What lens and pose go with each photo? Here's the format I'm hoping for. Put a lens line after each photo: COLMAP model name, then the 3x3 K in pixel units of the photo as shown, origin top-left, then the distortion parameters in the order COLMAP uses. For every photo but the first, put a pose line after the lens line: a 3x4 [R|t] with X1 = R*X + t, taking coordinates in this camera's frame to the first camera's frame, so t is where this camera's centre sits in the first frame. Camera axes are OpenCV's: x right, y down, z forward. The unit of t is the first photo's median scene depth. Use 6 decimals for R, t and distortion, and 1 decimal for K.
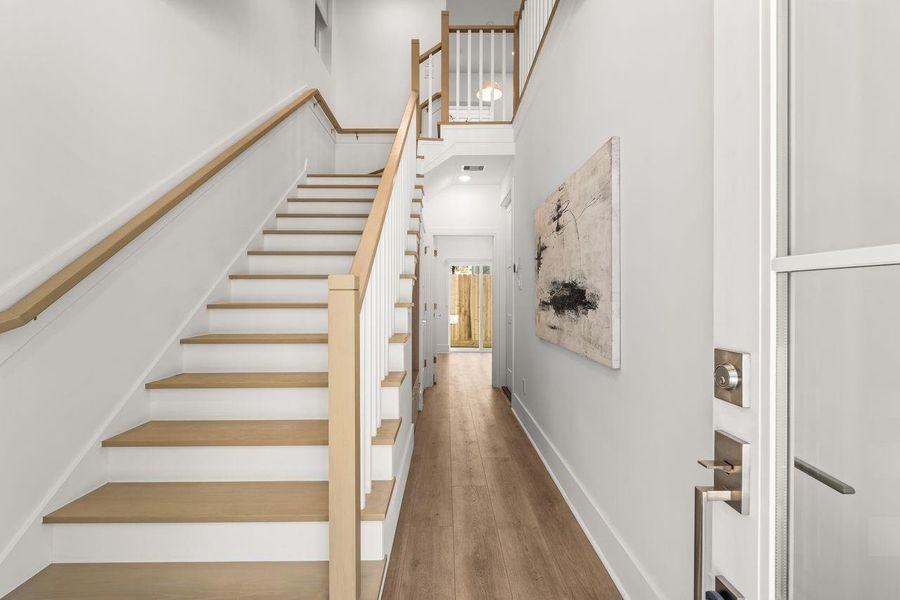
lens RADIAL K [[402.9, 0, 449.0], [0, 402.9, 299.0], [0, 0, 1]] dist [-0.001425, -0.000106]
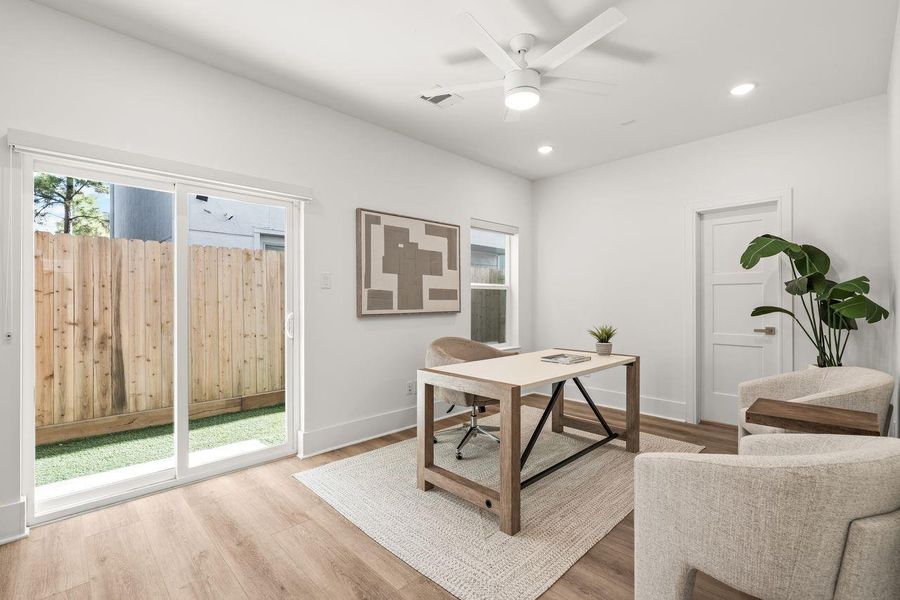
lens RADIAL K [[402.9, 0, 449.9], [0, 402.9, 301.0], [0, 0, 1]] dist [-0.001425, -0.000106]
pose [[0.736385, -0.005324, 0.676541, 0.024801], [0.006285, 0.999980, 0.001029, -0.001253], [-0.676533, 0.003494, 0.736404, 0.515029]]
